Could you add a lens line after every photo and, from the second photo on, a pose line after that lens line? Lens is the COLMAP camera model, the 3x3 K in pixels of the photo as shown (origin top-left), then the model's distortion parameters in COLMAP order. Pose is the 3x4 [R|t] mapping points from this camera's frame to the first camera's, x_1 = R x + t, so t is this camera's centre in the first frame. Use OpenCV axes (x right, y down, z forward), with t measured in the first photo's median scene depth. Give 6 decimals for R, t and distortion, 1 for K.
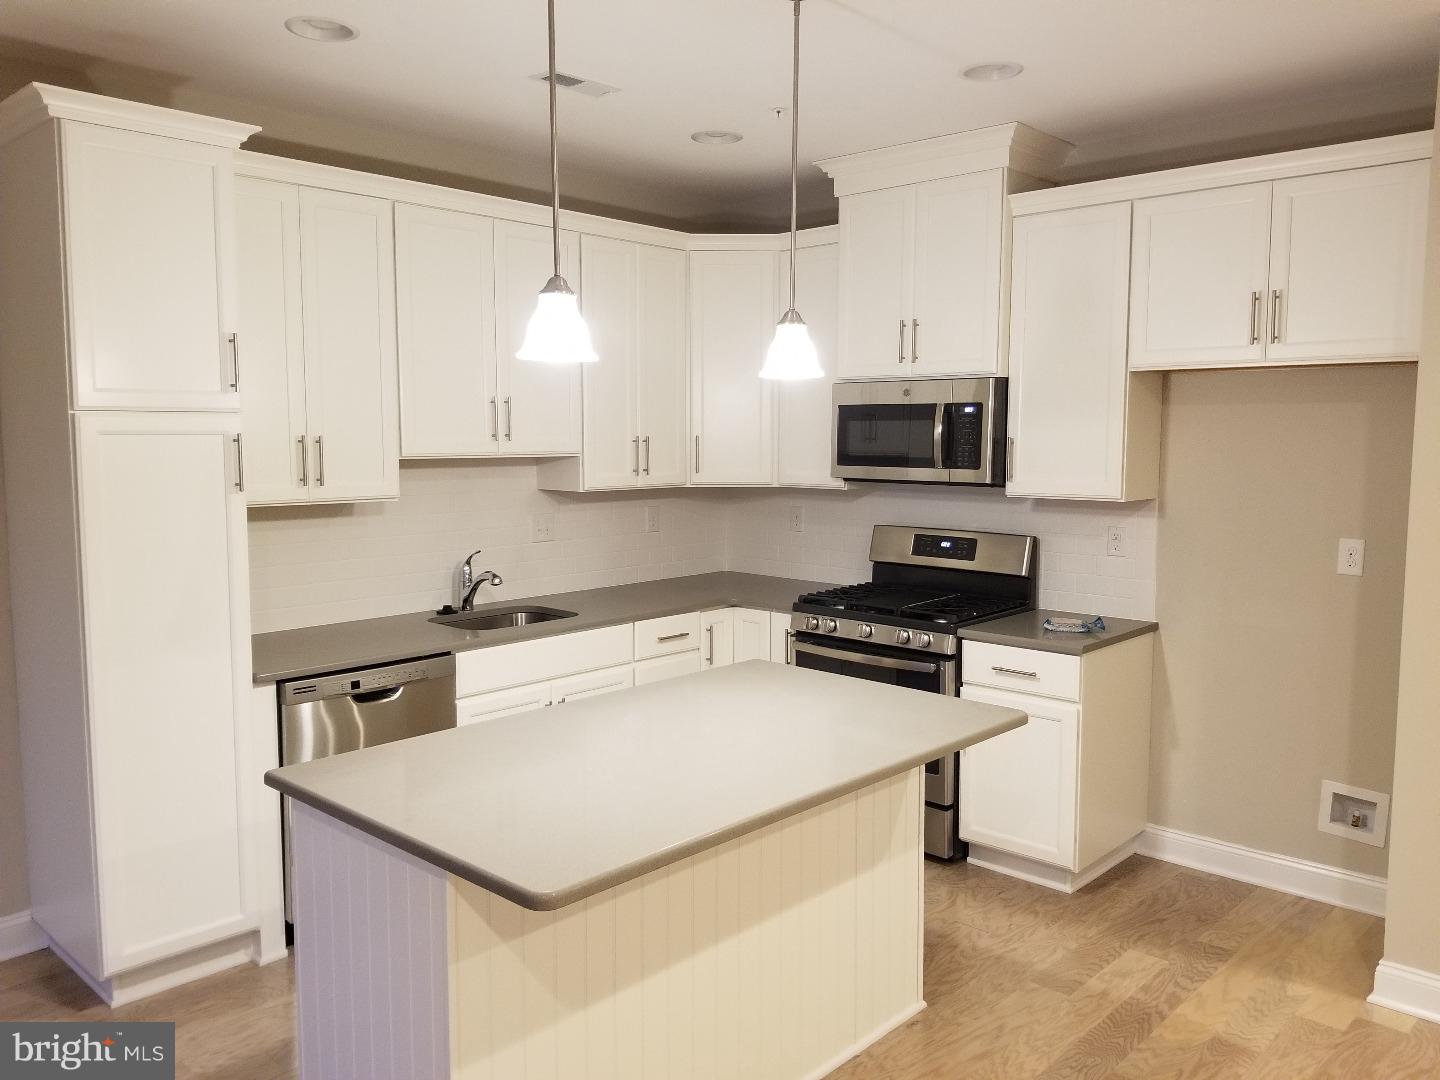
lens RADIAL K [[1114.7, 0, 727.6], [0, 1114.7, 533.0], [0, 0, 1]] dist [0.044870, -0.077082]
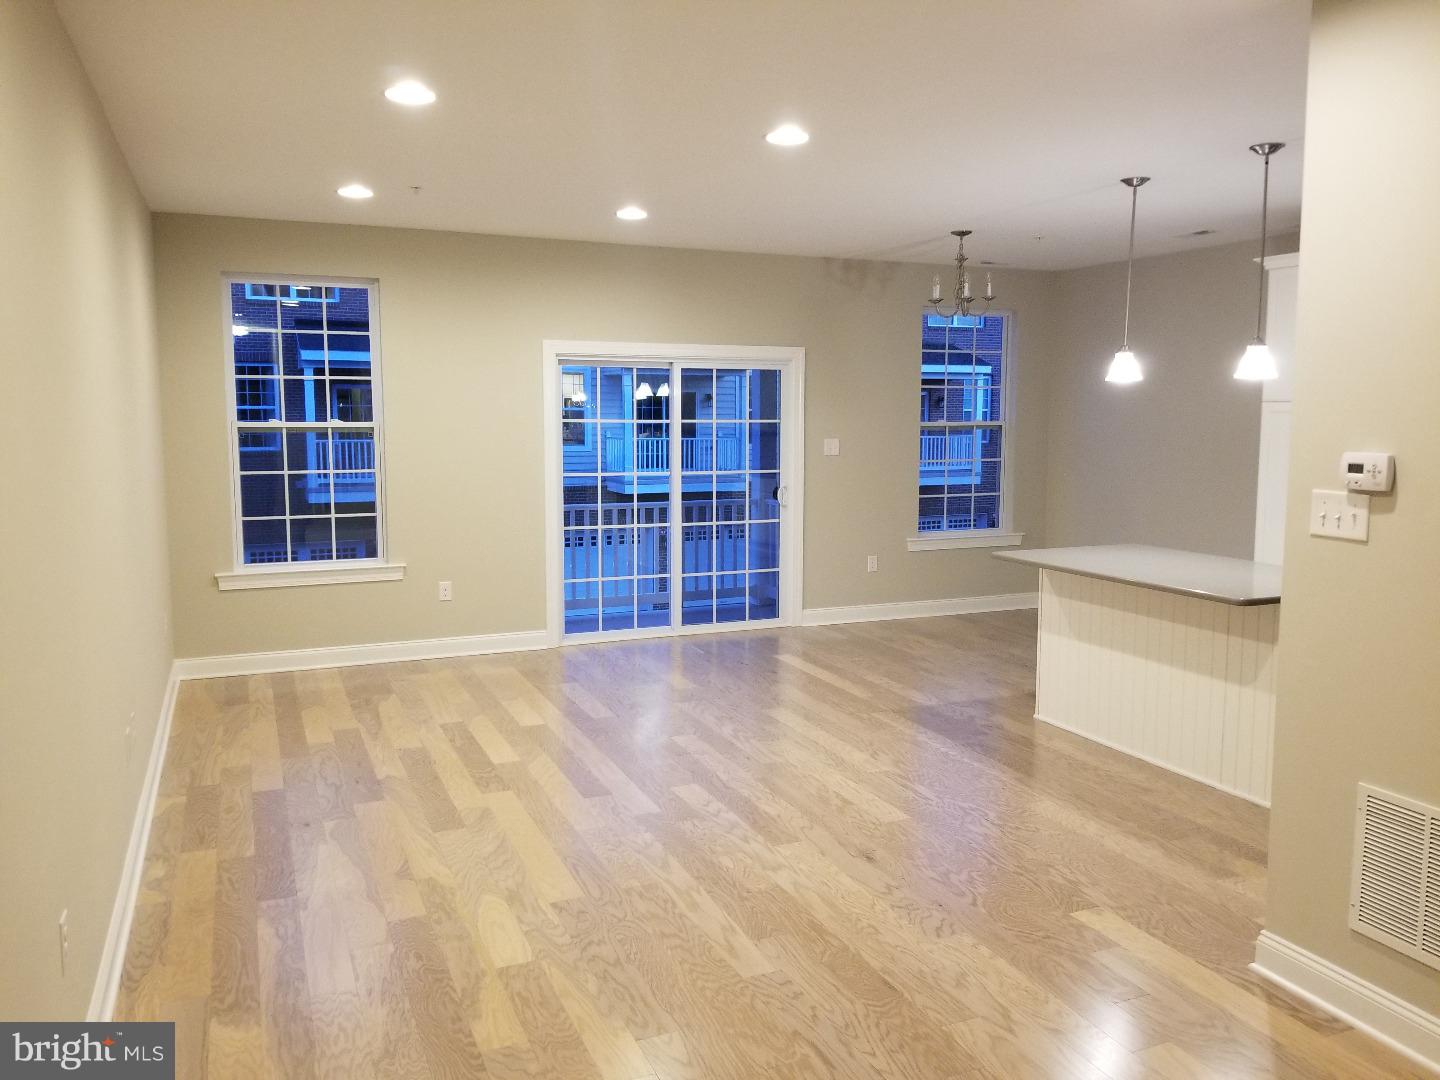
lens RADIAL K [[1114.7, 0, 727.0], [0, 1114.7, 534.5], [0, 0, 1]] dist [0.044870, -0.077082]
pose [[-0.399982, 0.099753, -0.911078, 1.366537], [-0.085136, 0.985718, 0.145301, -0.060482], [0.912560, 0.135684, -0.385777, 0.677565]]
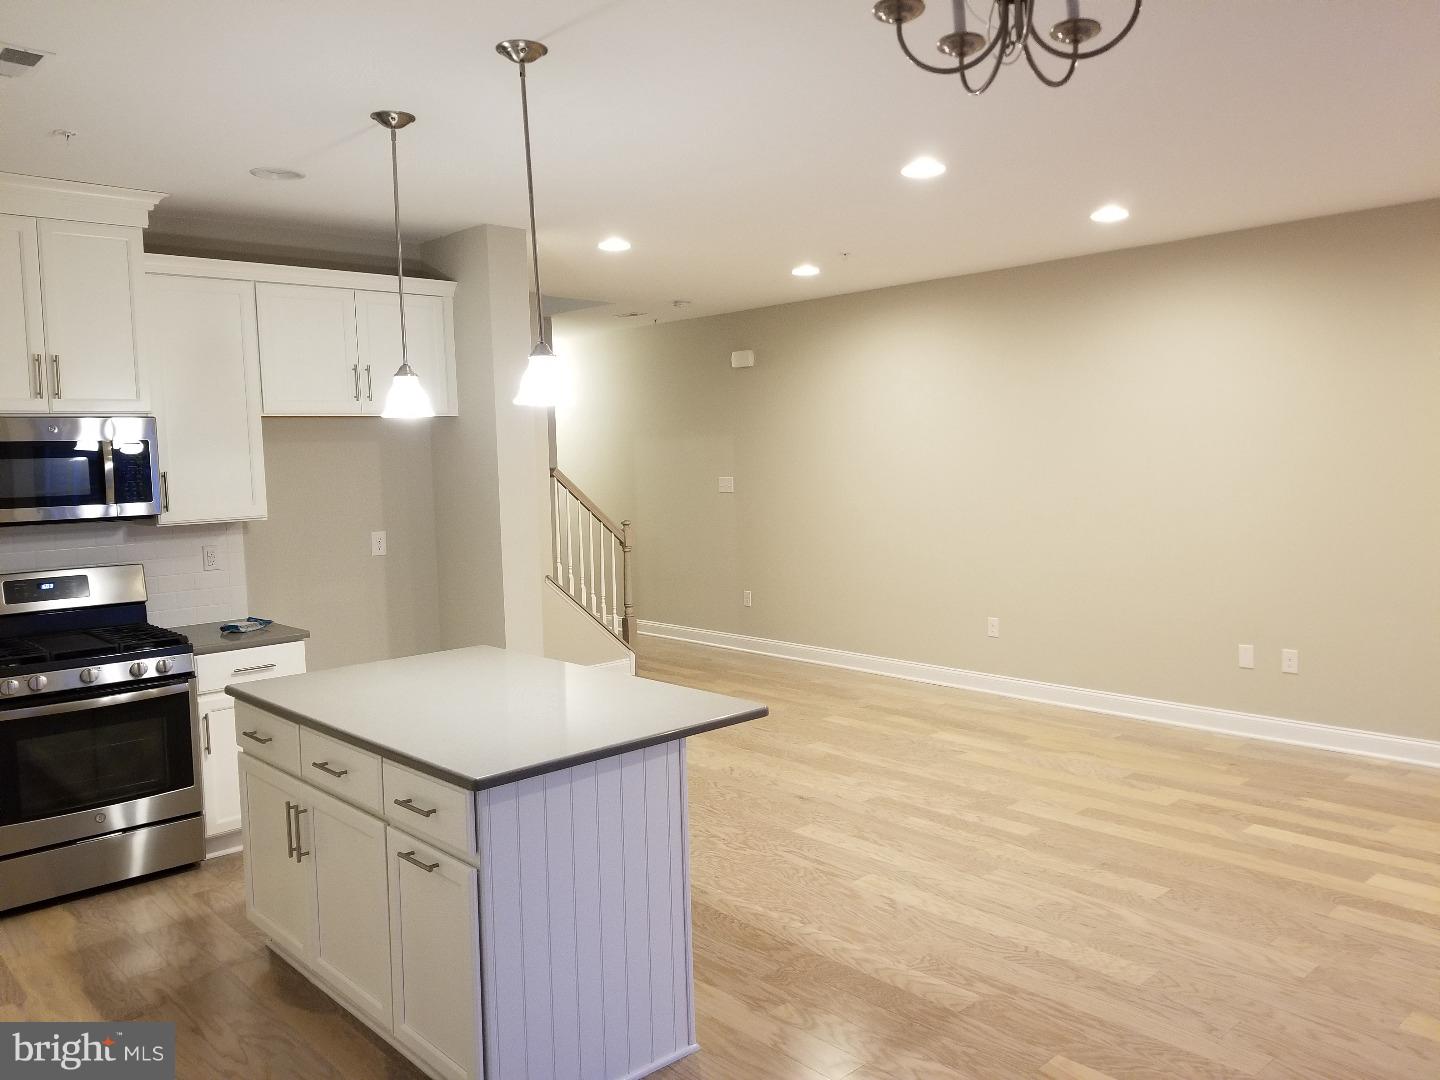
lens RADIAL K [[1114.7, 0, 721.9], [0, 1114.7, 538.3], [0, 0, 1]] dist [0.044870, -0.077082]
pose [[0.078434, -0.084105, 0.993365, -0.851104], [0.118878, 0.990114, 0.074443, -0.039838], [-0.989806, 0.112250, 0.087657, 0.387716]]
